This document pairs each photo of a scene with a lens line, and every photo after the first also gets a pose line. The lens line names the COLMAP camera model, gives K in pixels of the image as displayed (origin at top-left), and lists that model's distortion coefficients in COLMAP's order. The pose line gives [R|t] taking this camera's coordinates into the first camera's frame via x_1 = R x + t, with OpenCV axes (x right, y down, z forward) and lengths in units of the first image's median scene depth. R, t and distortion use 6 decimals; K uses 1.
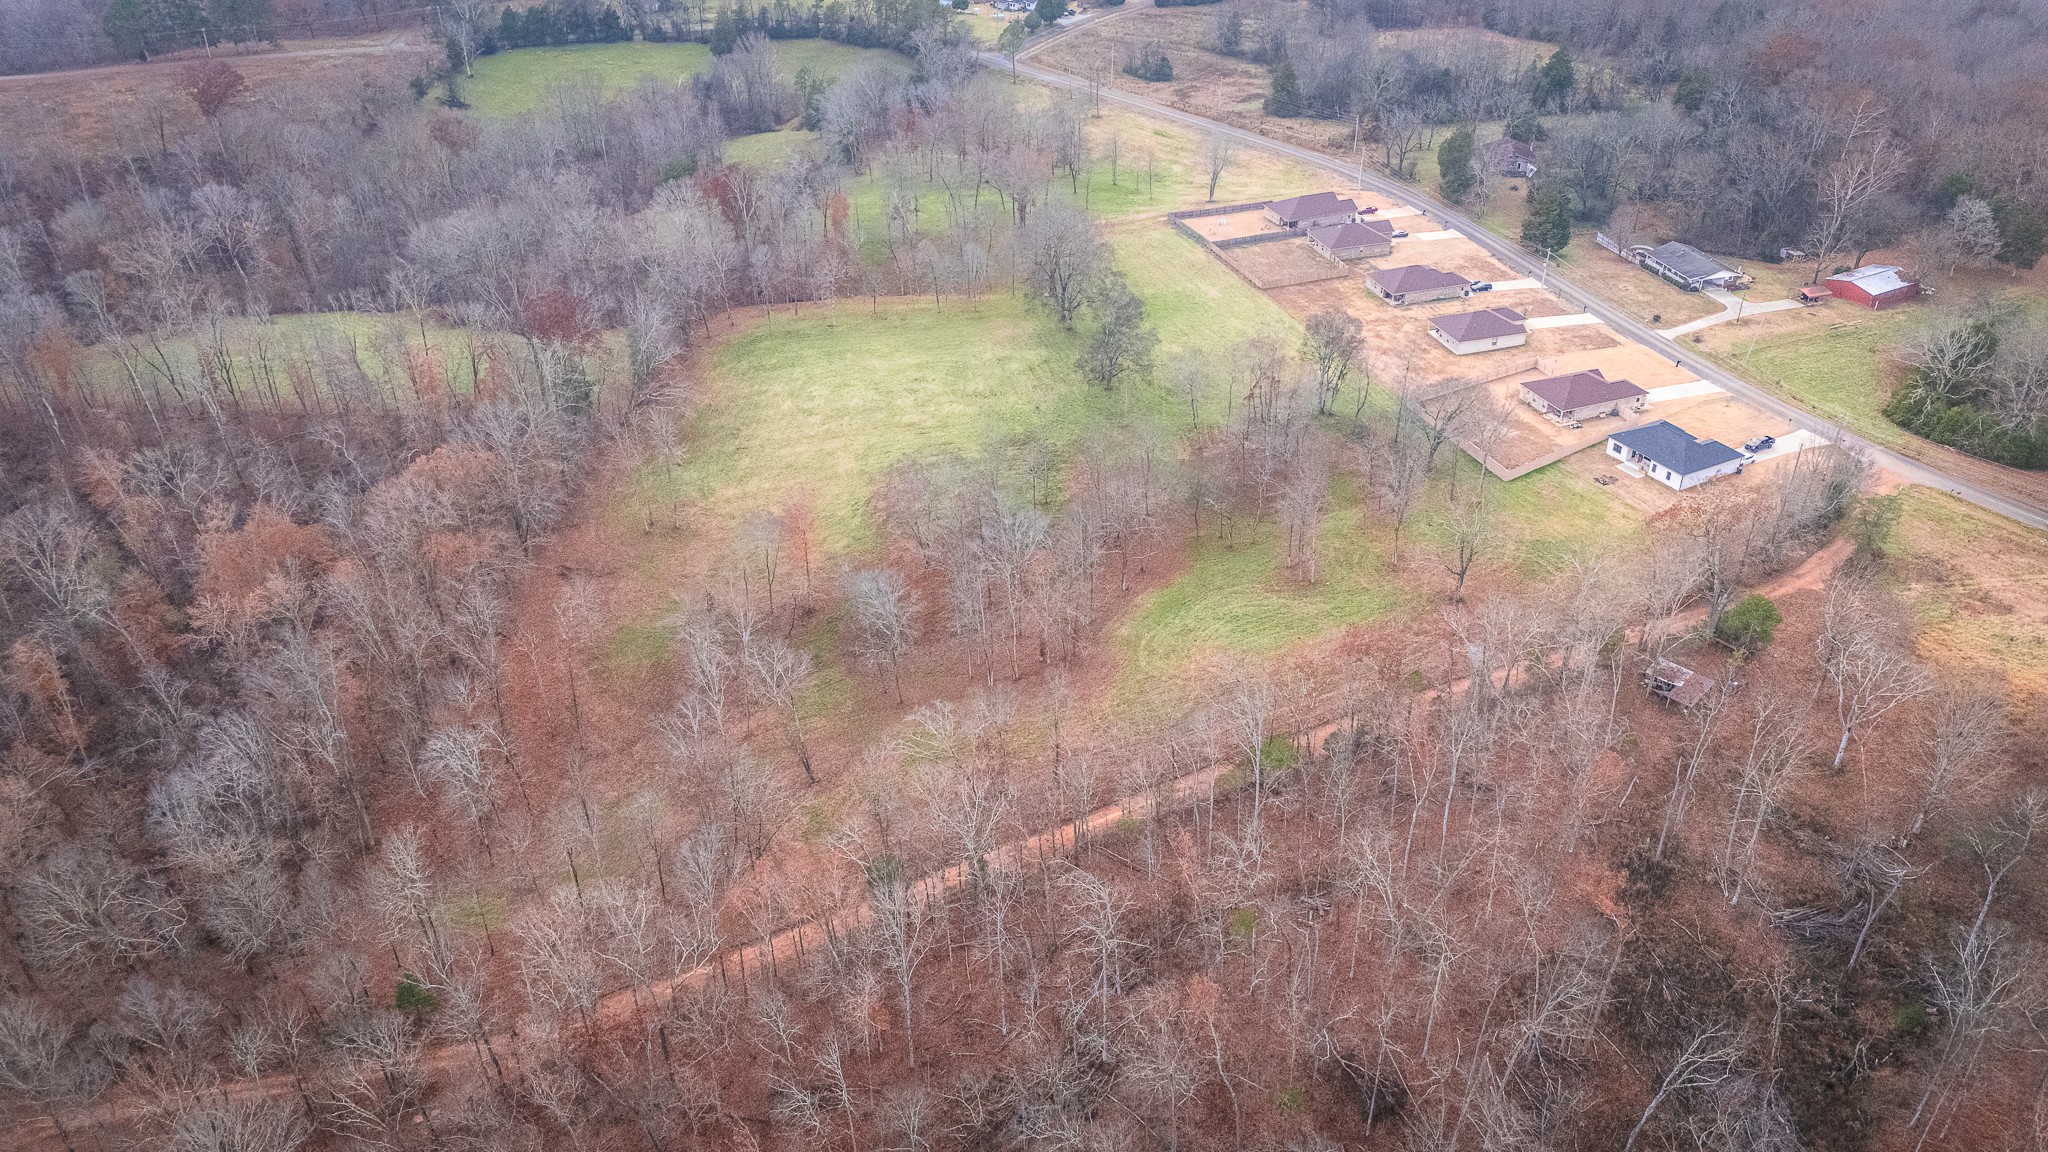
lens RADIAL K [[1508.7, 0, 1026.1], [0, 1508.7, 570.9], [0, 0, 1]] dist [0.063327, -0.055323]
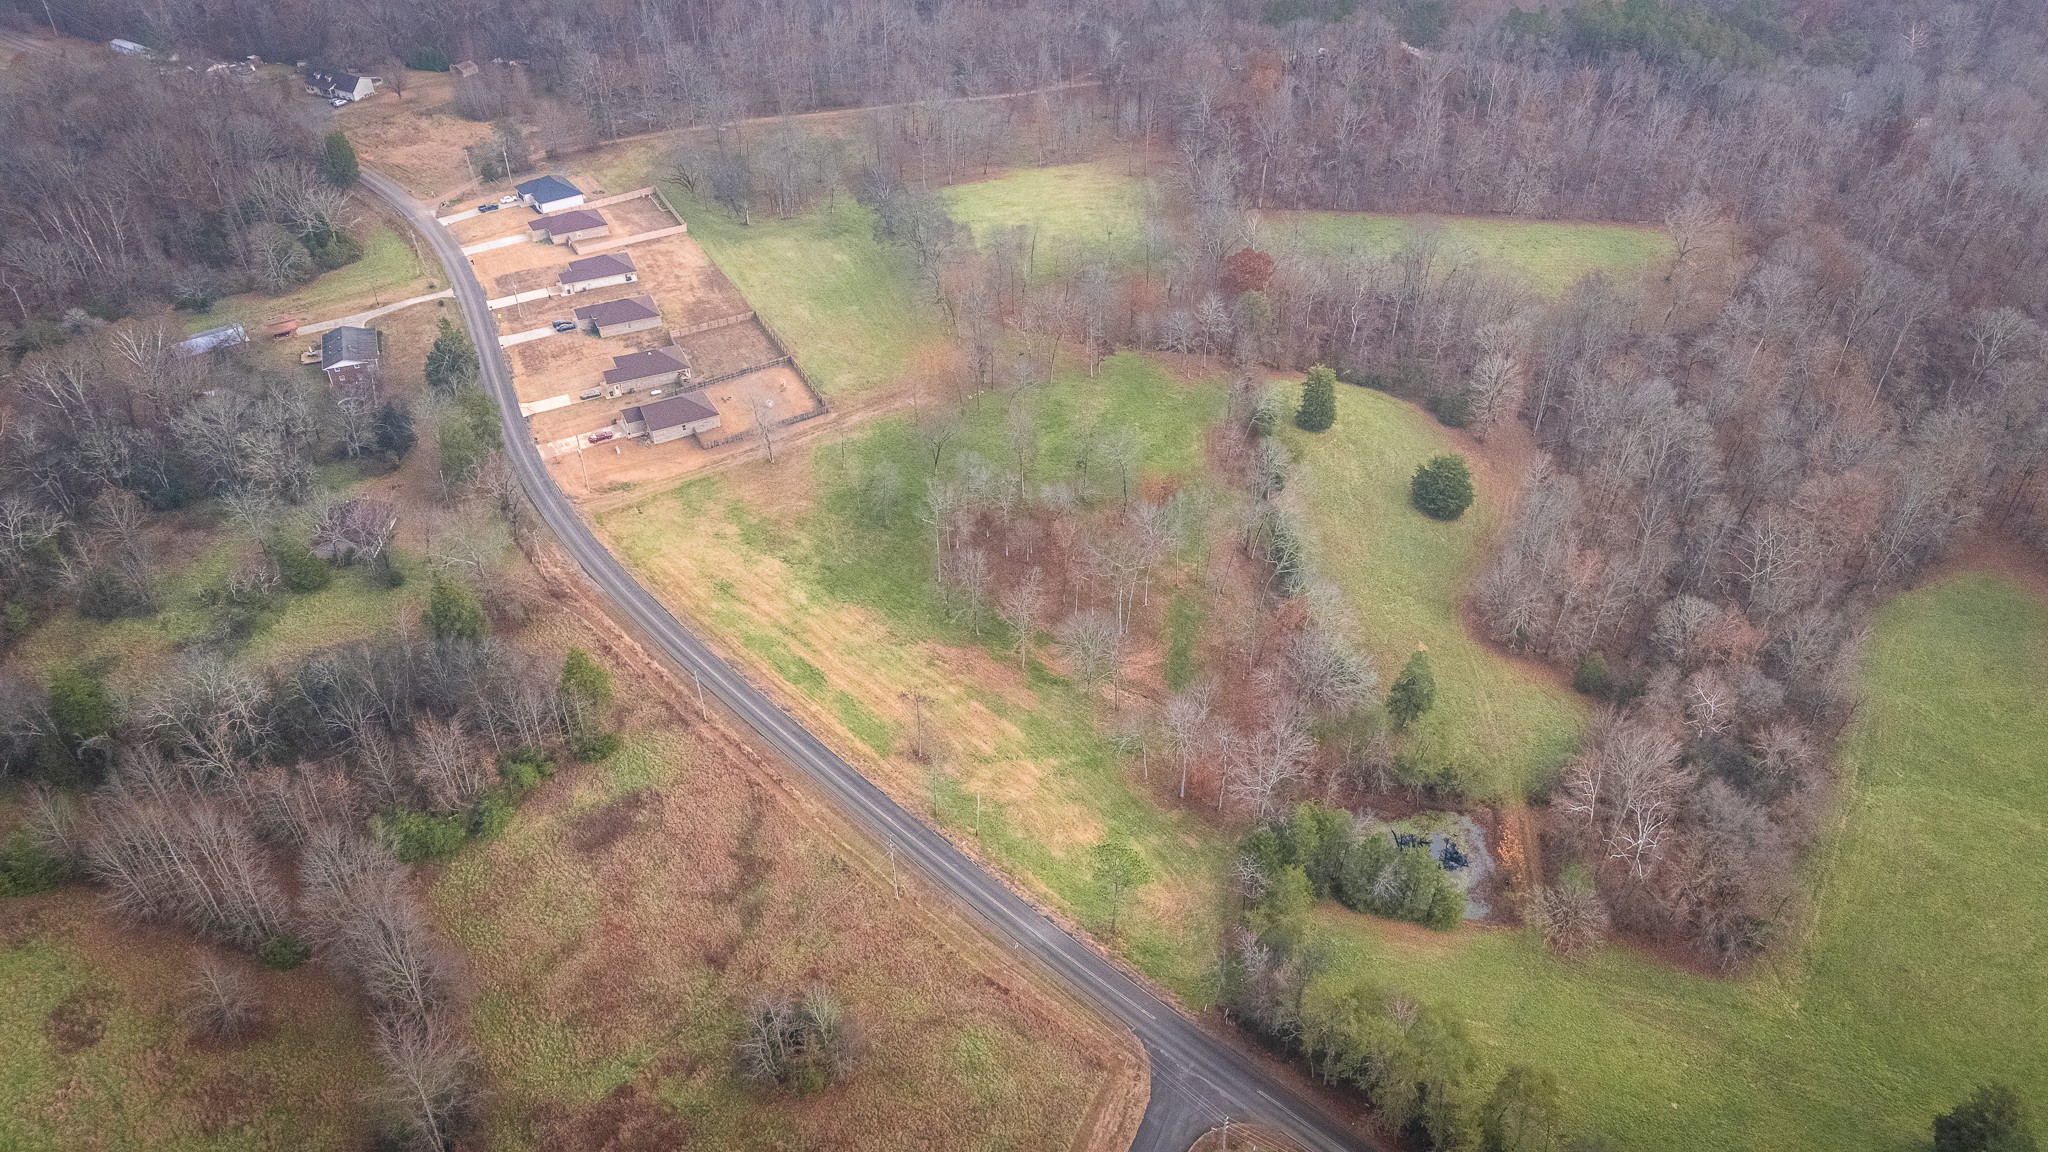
lens RADIAL K [[1508.7, 0, 1025.8], [0, 1508.7, 572.2], [0, 0, 1]] dist [0.063327, -0.055323]
pose [[-0.991623, 0.098906, -0.083071, 0.066478], [-0.041131, 0.367865, 0.928969, -1.144574], [0.122439, 0.924604, -0.360716, 1.566862]]
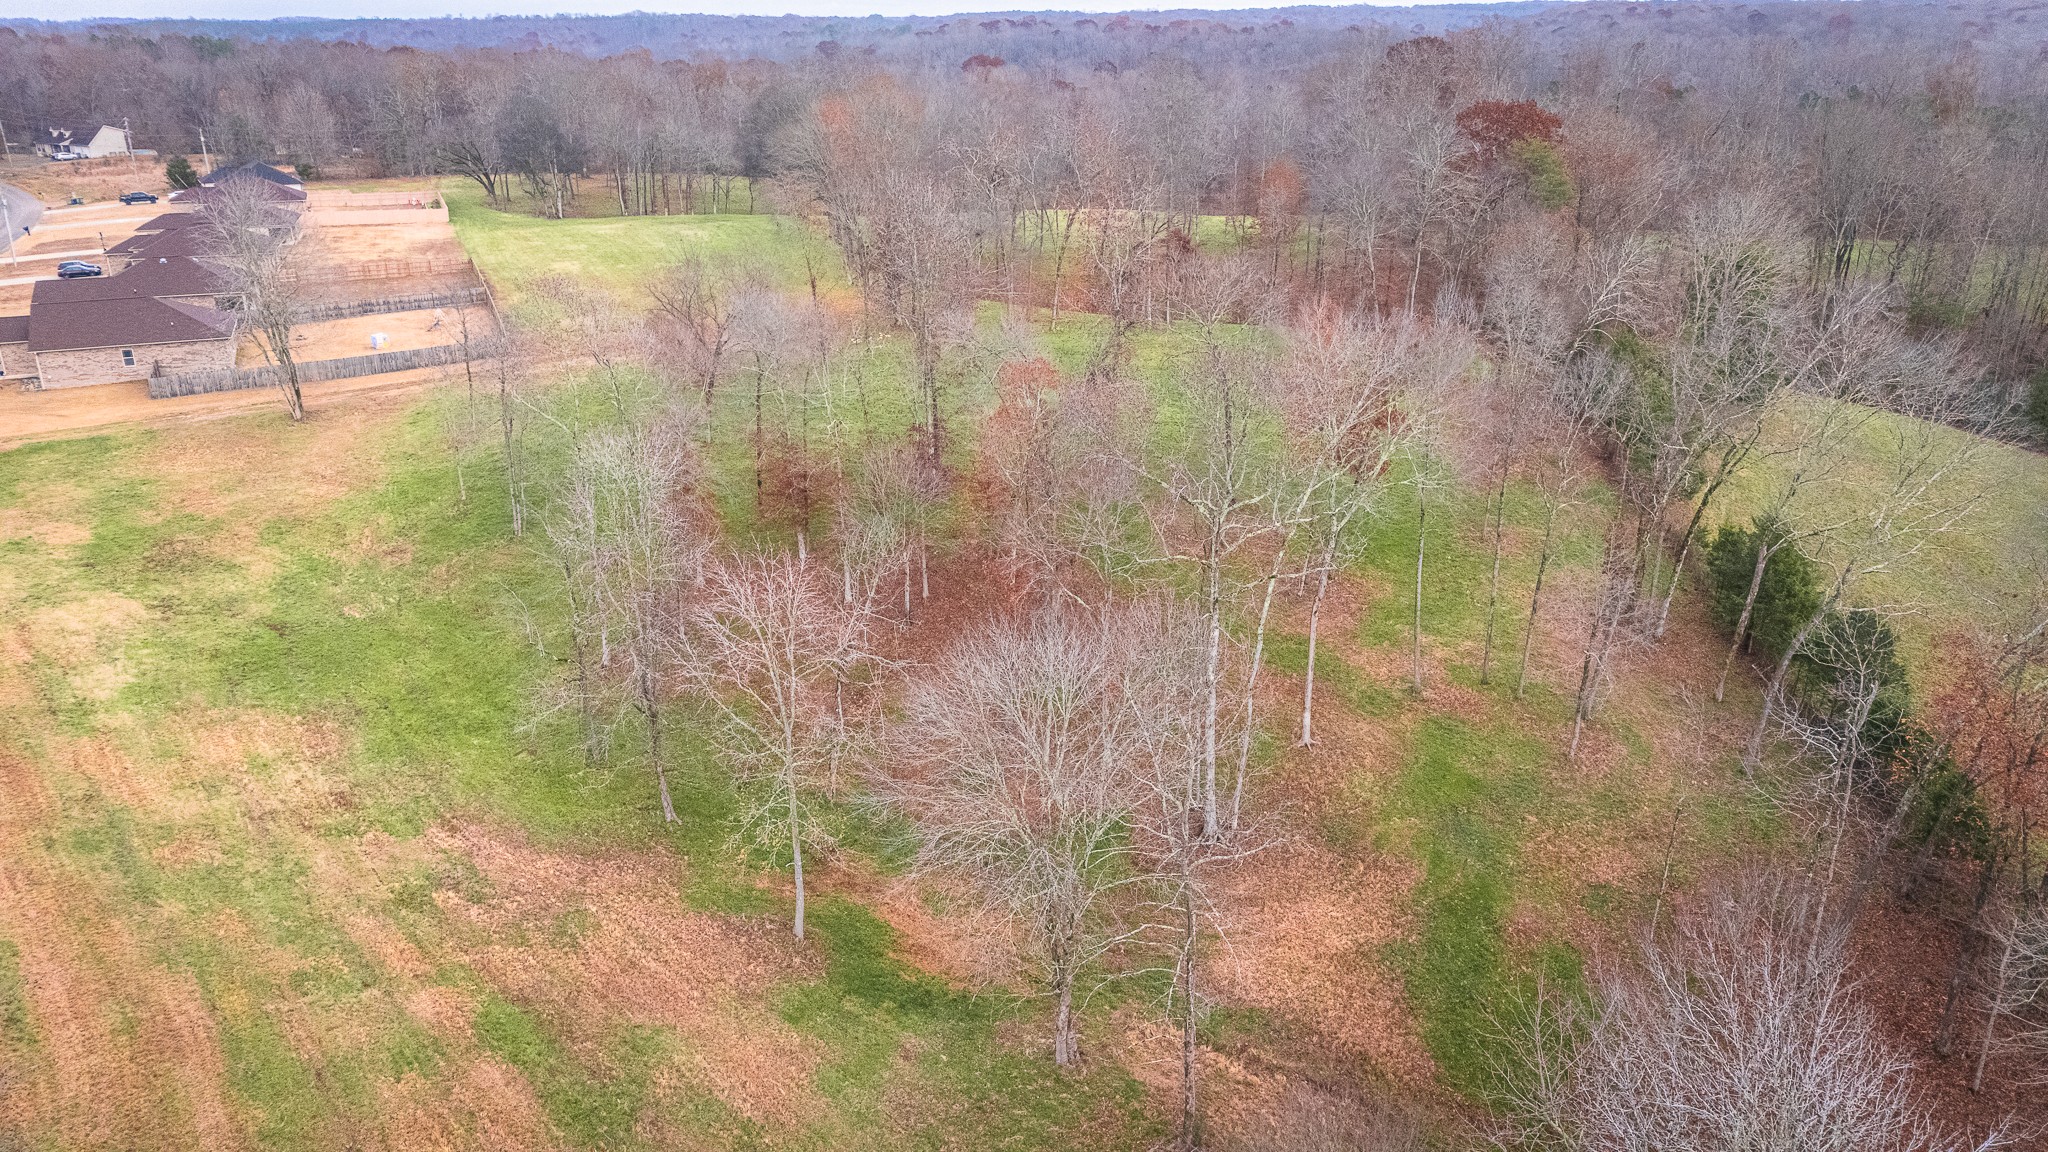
lens RADIAL K [[1508.7, 0, 1027.8], [0, 1508.7, 571.6], [0, 0, 1]] dist [0.063327, -0.055323]
pose [[-0.998110, 0.042728, -0.044161, -0.018145], [-0.008732, 0.612761, 0.790220, -0.547466], [0.060825, 0.789113, -0.611230, 1.403447]]
